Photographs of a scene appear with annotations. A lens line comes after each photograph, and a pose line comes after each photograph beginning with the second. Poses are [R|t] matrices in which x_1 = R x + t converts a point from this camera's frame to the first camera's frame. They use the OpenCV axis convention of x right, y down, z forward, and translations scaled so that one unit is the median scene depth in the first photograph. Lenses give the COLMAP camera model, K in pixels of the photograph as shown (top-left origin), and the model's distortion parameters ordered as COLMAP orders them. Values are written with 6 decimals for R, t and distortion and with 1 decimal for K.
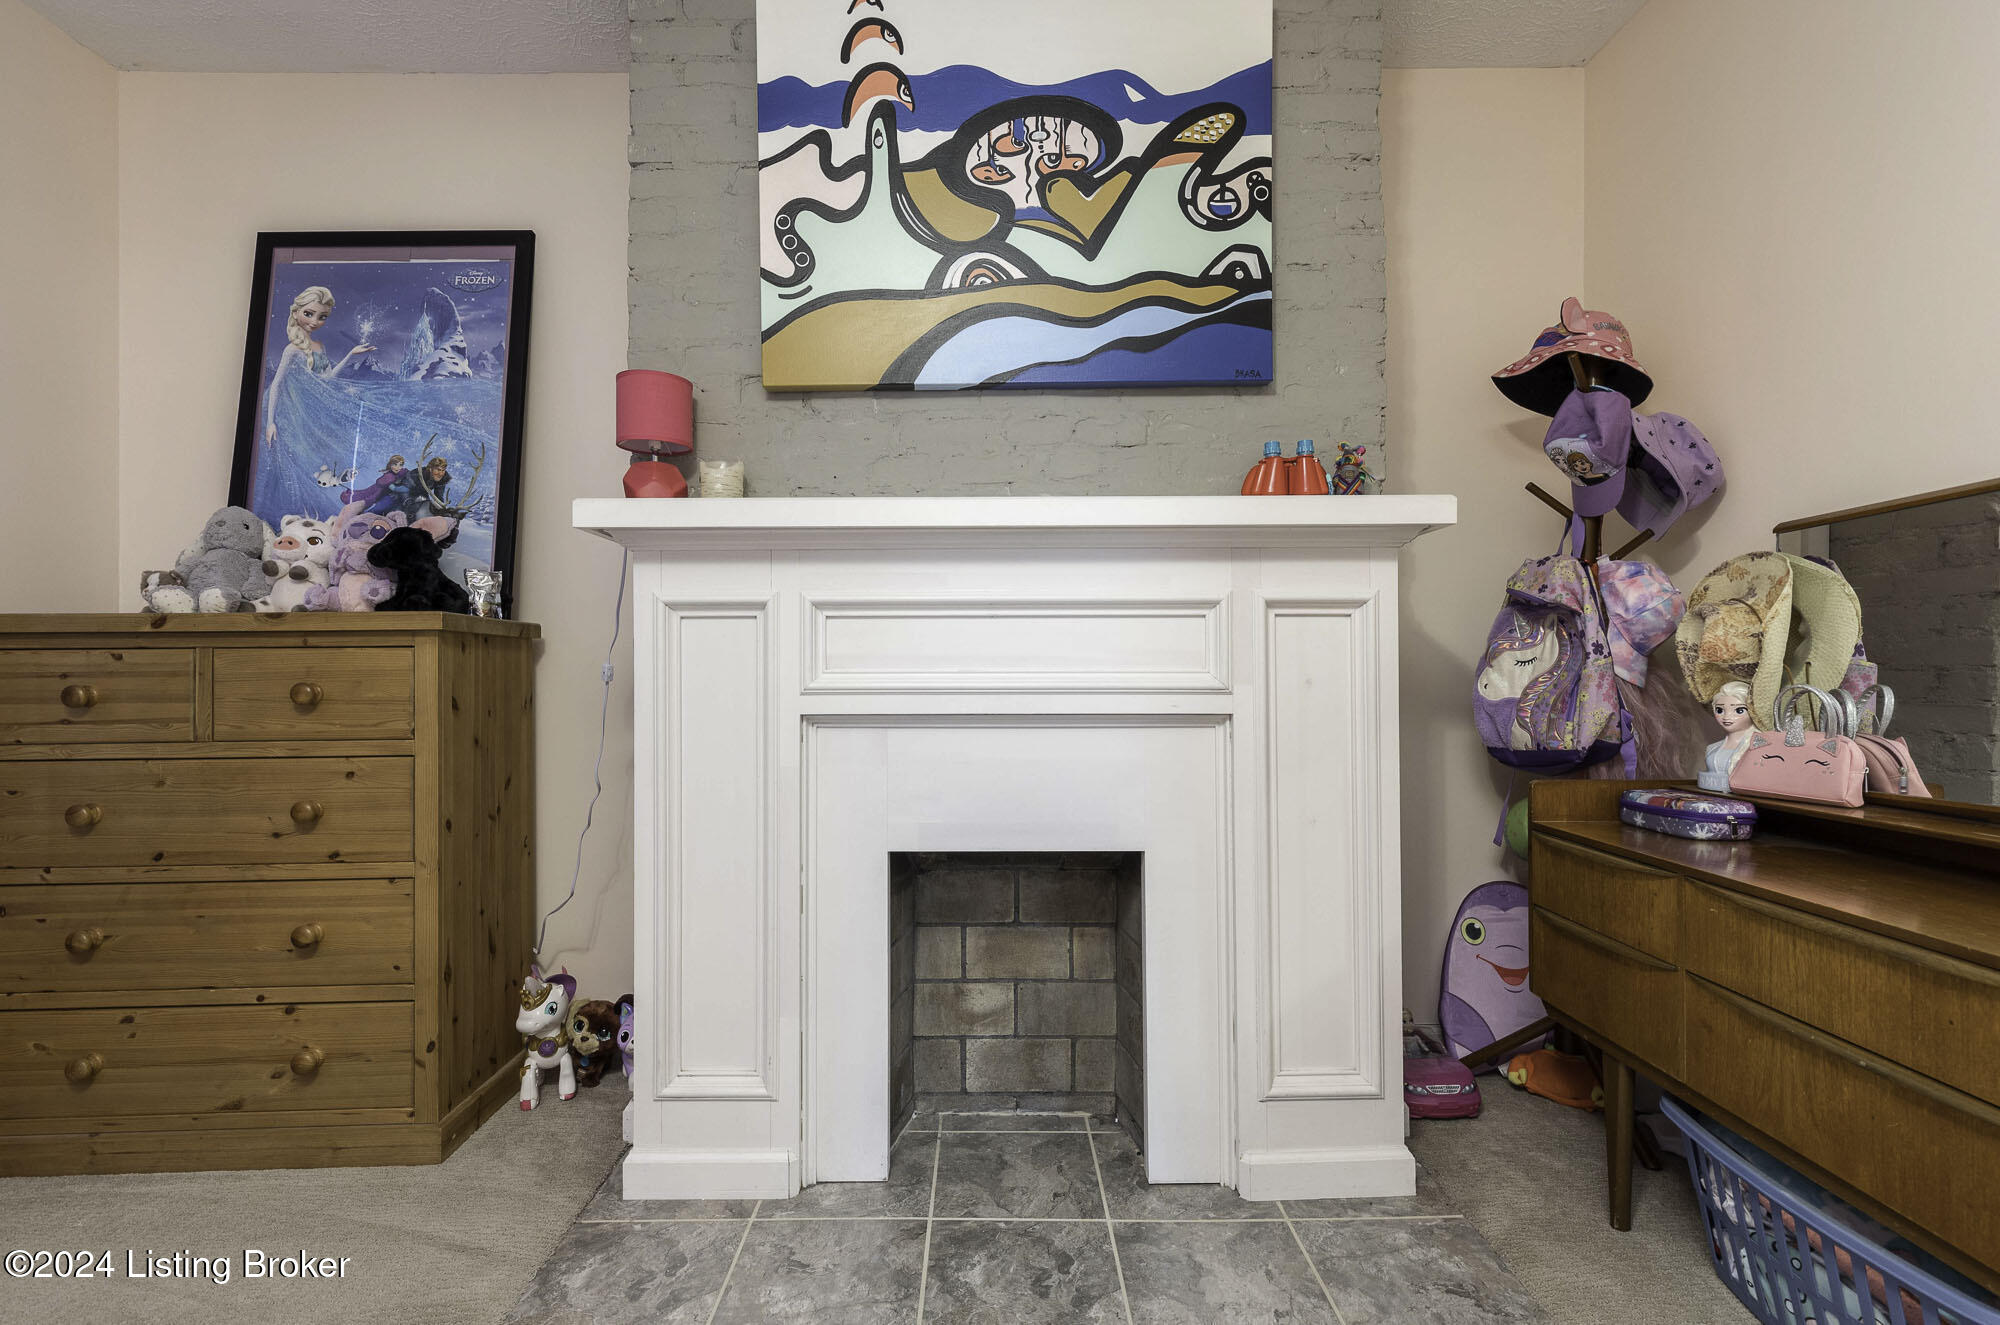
lens RADIAL K [[927.2, 0, 999.4], [0, 927.2, 667.7], [0, 0, 1]] dist [0.007554, -0.000471]
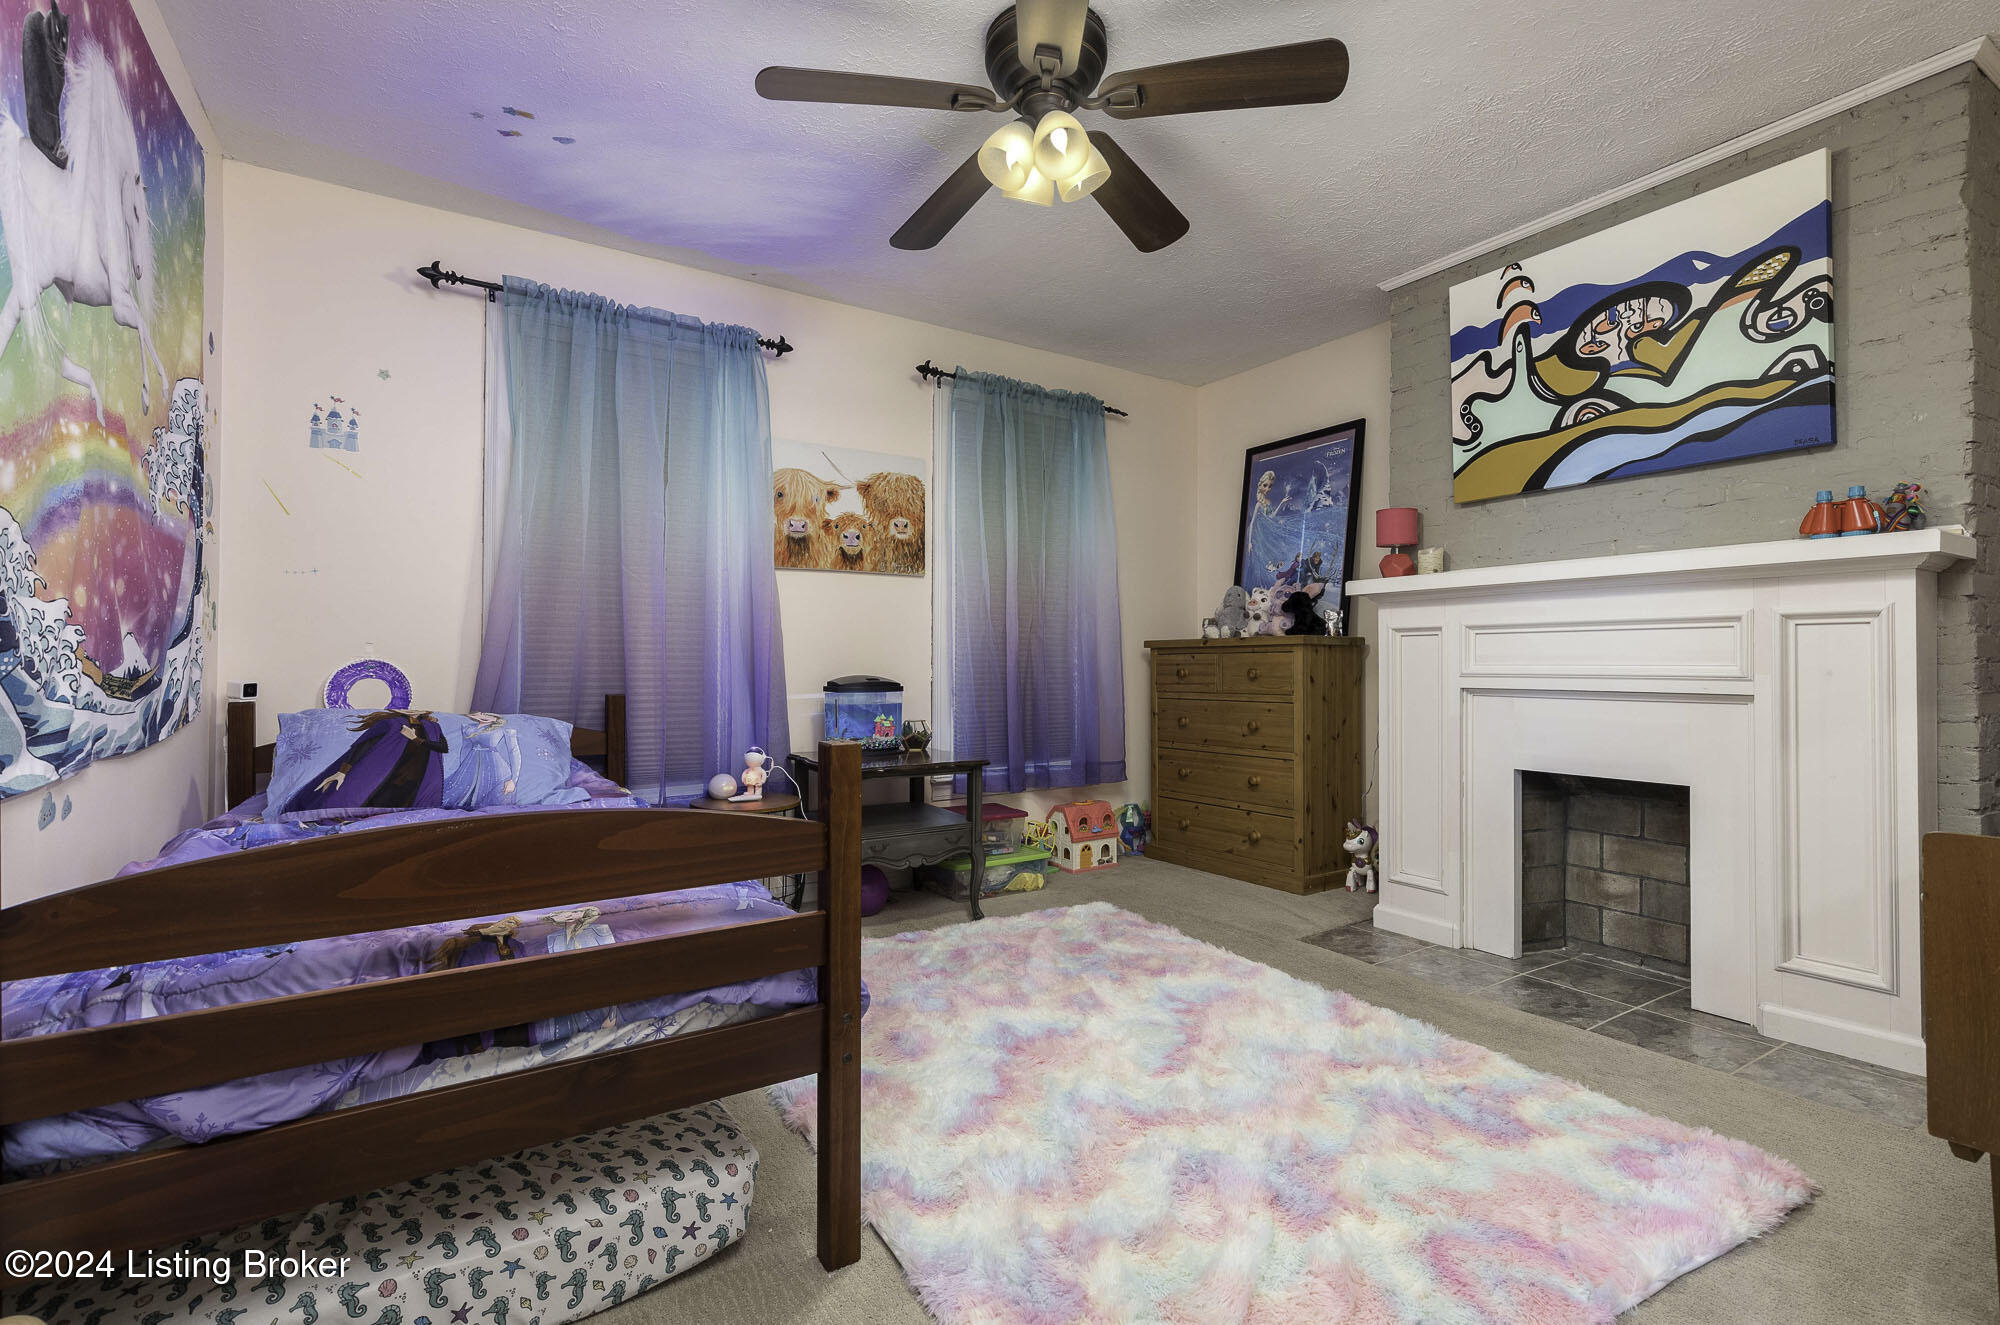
lens RADIAL K [[842.4, 0, 997.9], [0, 842.4, 660.4], [0, 0, 1]] dist [0.001102, 0.000238]
pose [[0.529096, -0.000559, -0.848562, 0.656478], [0.002548, 0.999996, 0.000930, -0.006821], [0.848558, -0.002654, 0.529095, -0.599702]]
